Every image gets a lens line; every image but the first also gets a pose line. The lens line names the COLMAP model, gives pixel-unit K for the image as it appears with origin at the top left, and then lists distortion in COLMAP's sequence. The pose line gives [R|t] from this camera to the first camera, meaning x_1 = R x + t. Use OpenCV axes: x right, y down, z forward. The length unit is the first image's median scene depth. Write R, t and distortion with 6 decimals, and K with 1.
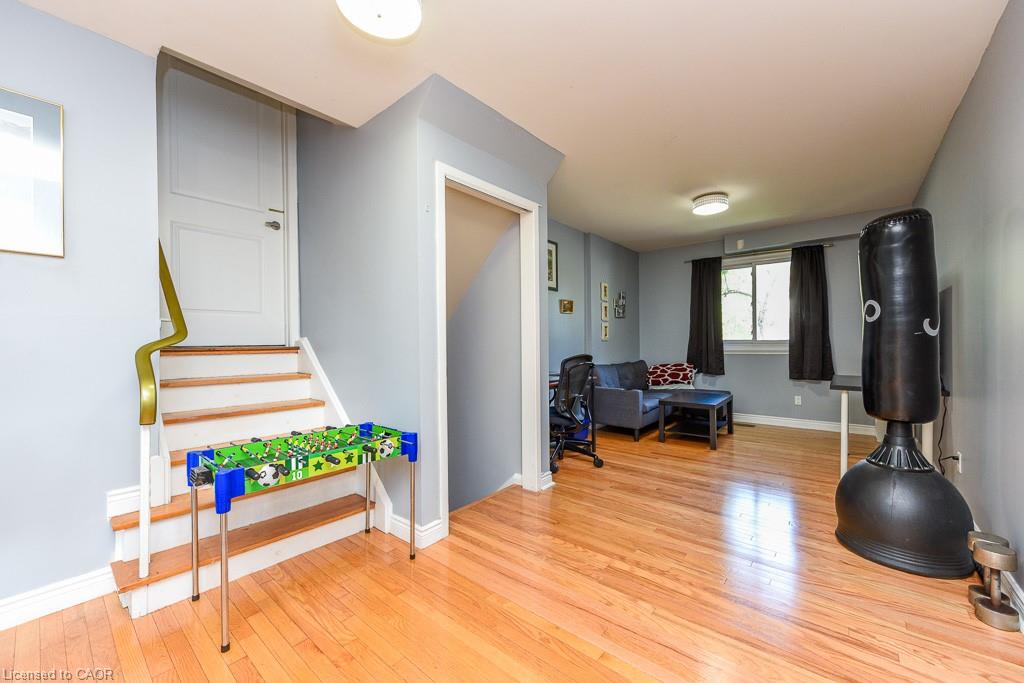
lens RADIAL K [[398.1, 0, 511.3], [0, 398.1, 346.4], [0, 0, 1]] dist [0.002902, -0.002159]
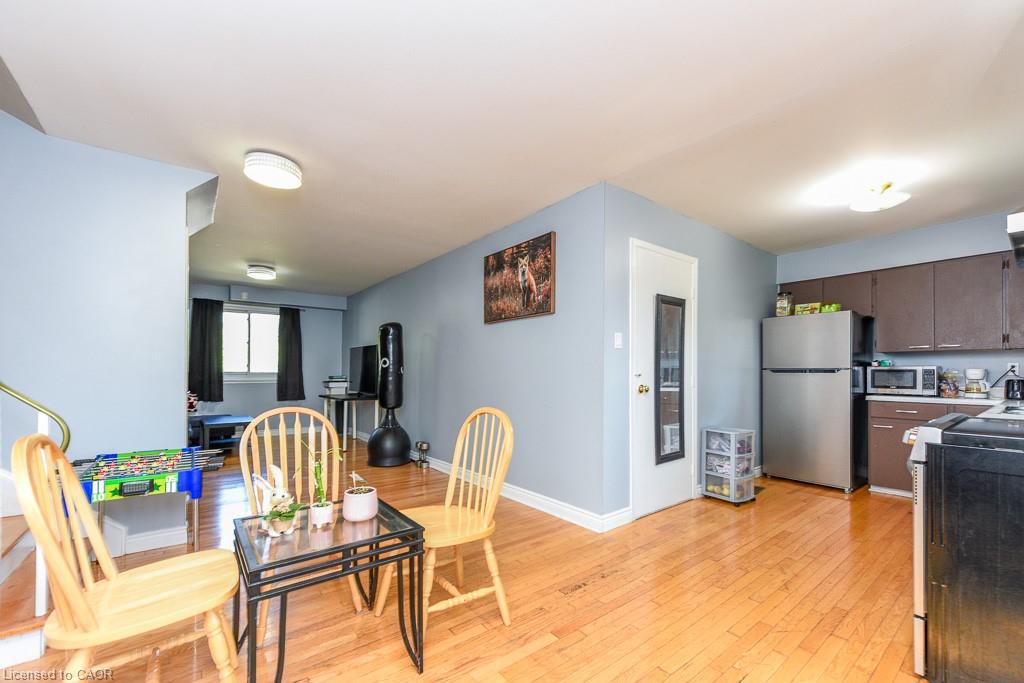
lens RADIAL K [[398.1, 0, 512.9], [0, 398.1, 370.8], [0, 0, 1]] dist [0.002902, -0.002159]
pose [[0.219020, 0.014741, 0.975609, -0.460808], [-0.002142, 0.999891, -0.014627, -0.003085], [-0.975718, 0.001114, 0.219027, -0.097914]]
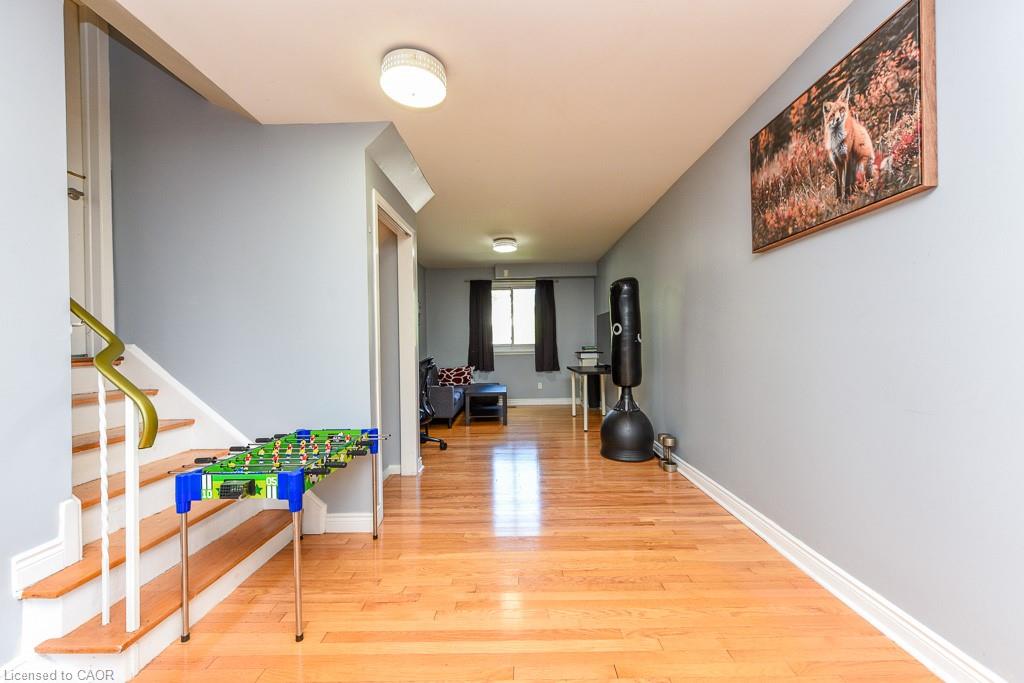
lens RADIAL K [[398.1, 0, 519.3], [0, 398.1, 343.2], [0, 0, 1]] dist [0.002902, -0.002159]
pose [[0.767267, -0.003179, 0.641320, -0.254542], [0.013547, 0.999845, -0.011251, -0.003081], [-0.641185, 0.017321, 0.767191, -0.057059]]
